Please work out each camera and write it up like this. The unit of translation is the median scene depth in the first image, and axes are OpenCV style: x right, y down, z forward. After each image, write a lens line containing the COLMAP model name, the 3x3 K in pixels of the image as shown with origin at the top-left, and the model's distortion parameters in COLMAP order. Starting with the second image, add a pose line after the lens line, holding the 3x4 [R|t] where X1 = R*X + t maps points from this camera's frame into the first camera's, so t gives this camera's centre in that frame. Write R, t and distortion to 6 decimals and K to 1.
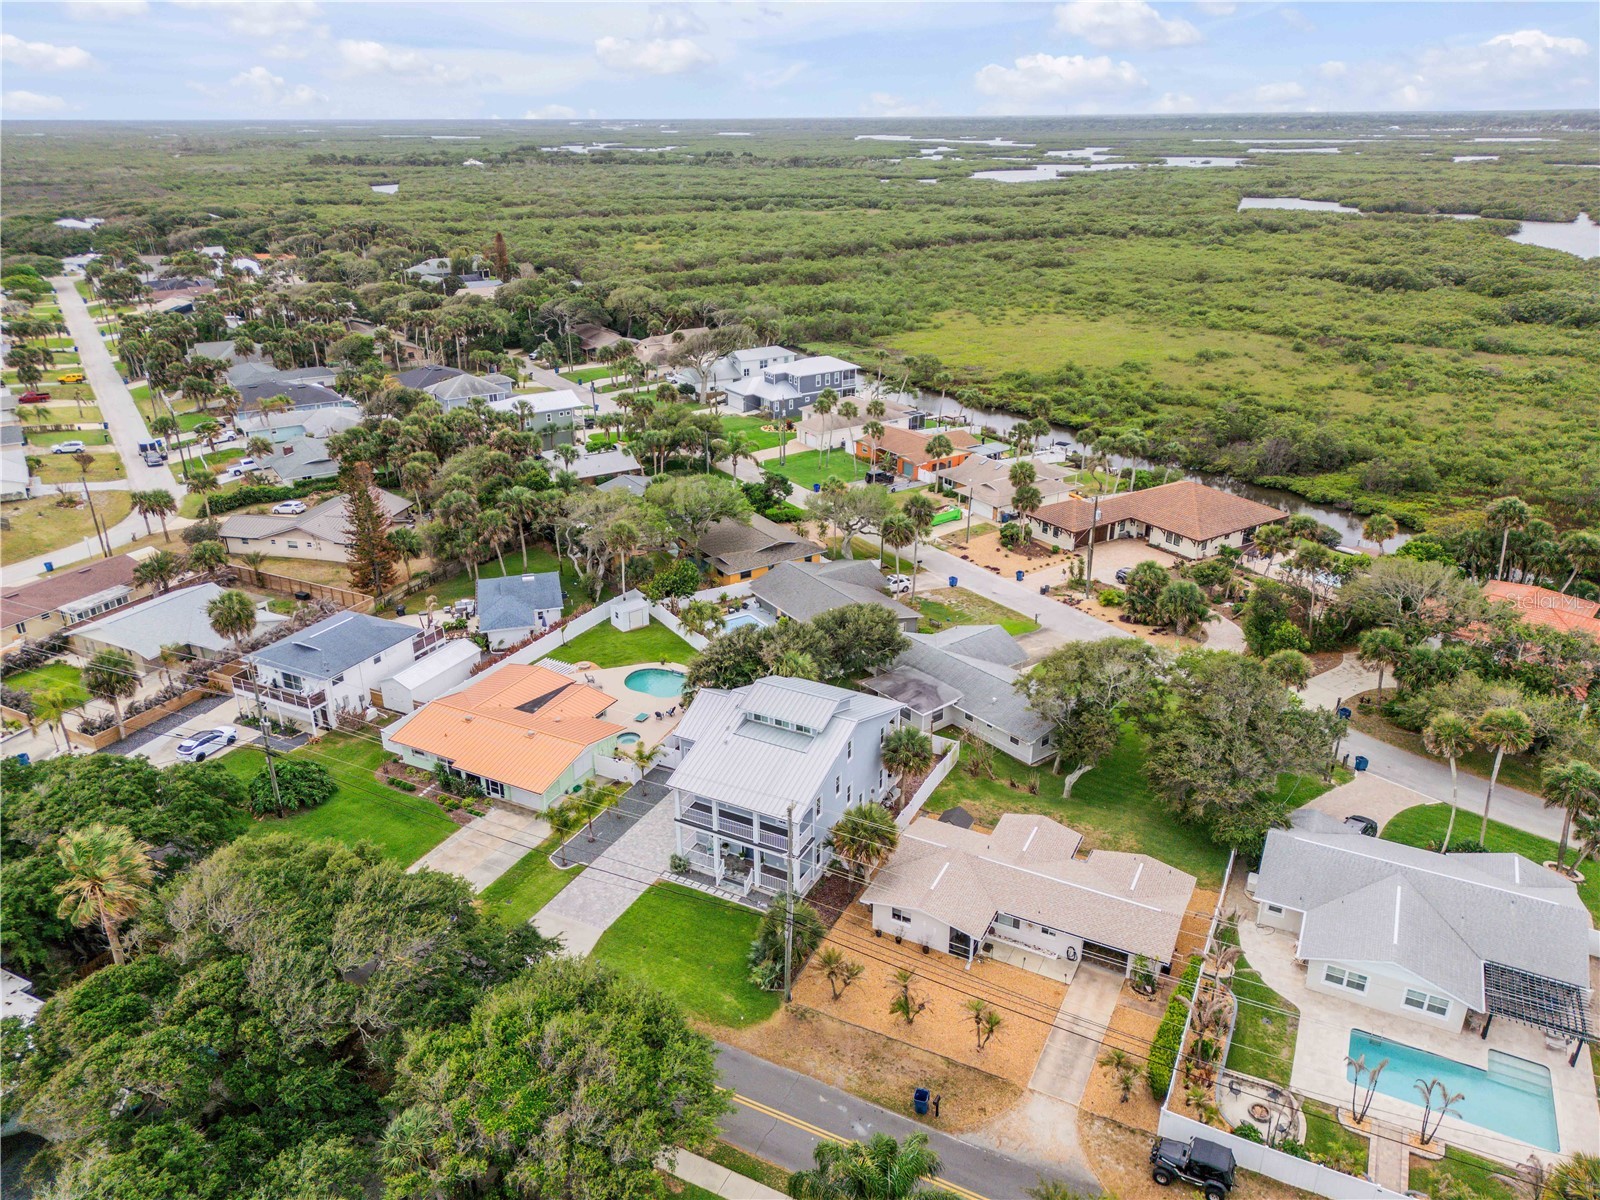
lens RADIAL K [[1119.1, 0, 800.0], [0, 1119.1, 600.0], [0, 0, 1]] dist [0.102451, -0.111475]
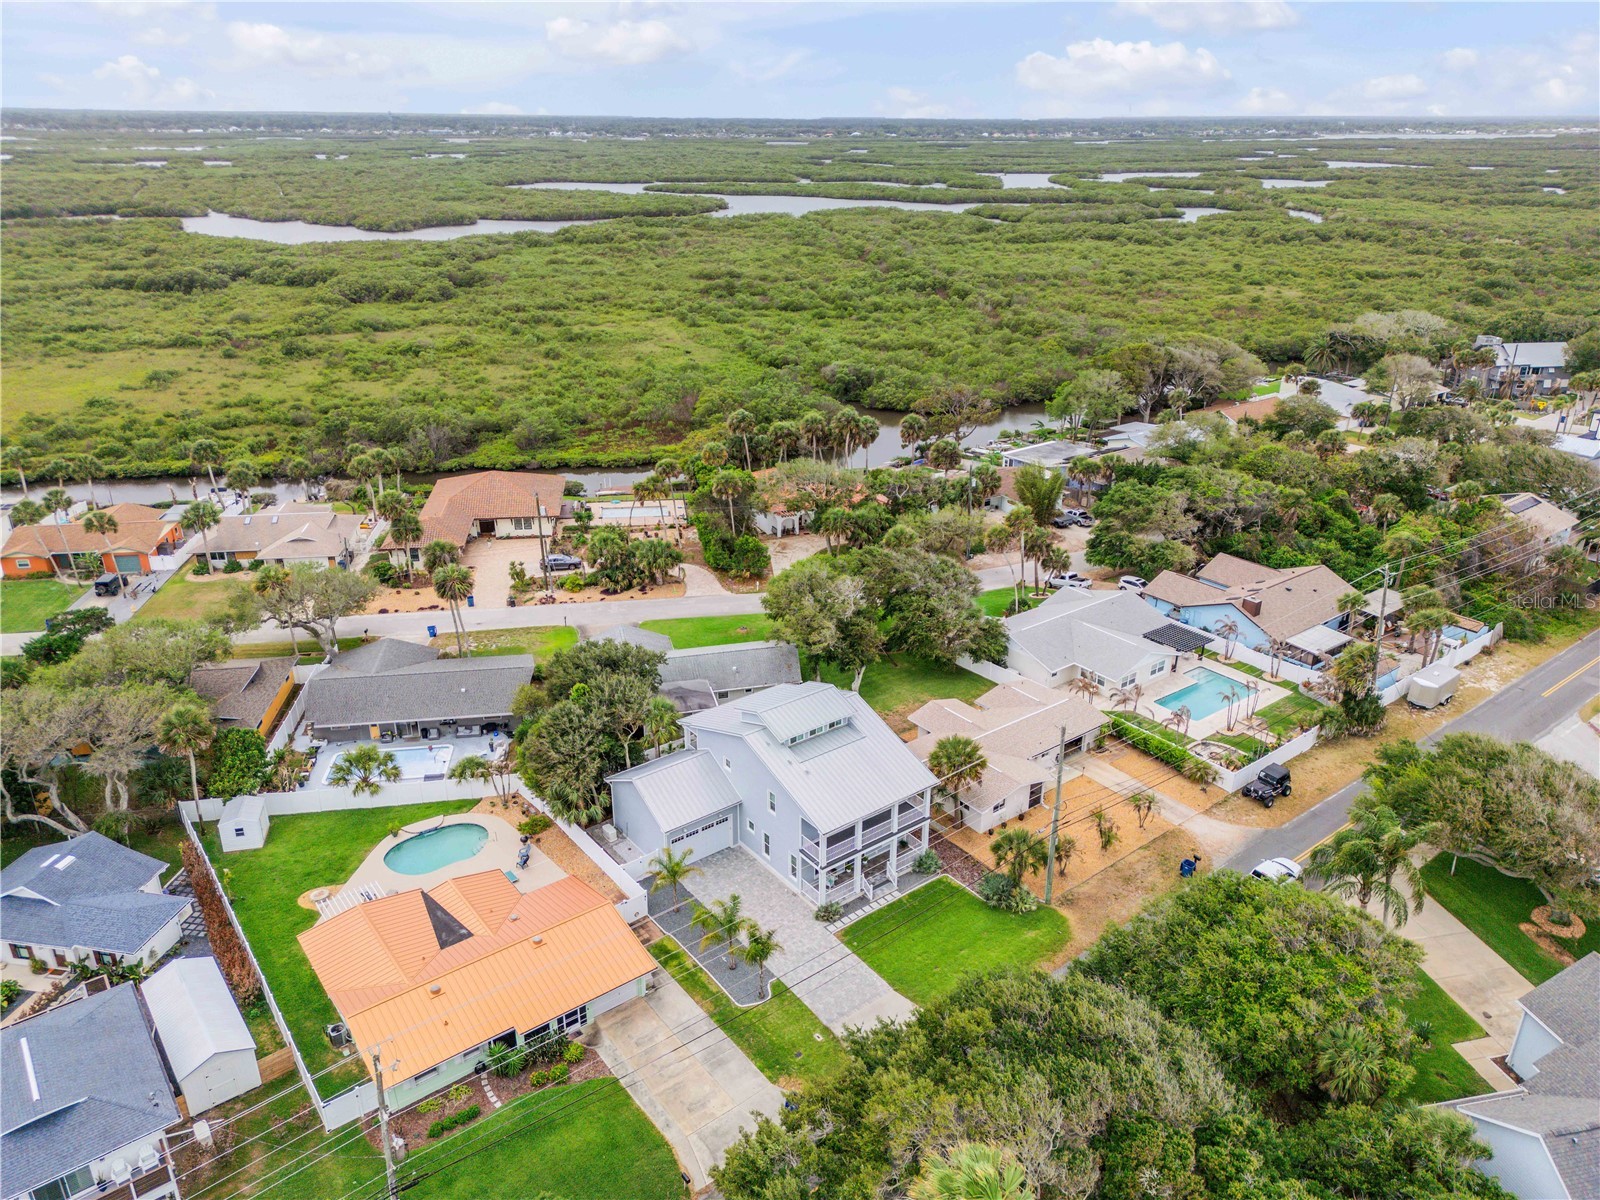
lens RADIAL K [[1119.1, 0, 800.0], [0, 1119.1, 600.0], [0, 0, 1]] dist [0.102451, -0.111475]
pose [[0.422968, -0.352509, 0.834767, -0.397112], [0.352534, 0.912667, 0.206780, -0.100615], [-0.834756, 0.206822, 0.510300, 0.238898]]
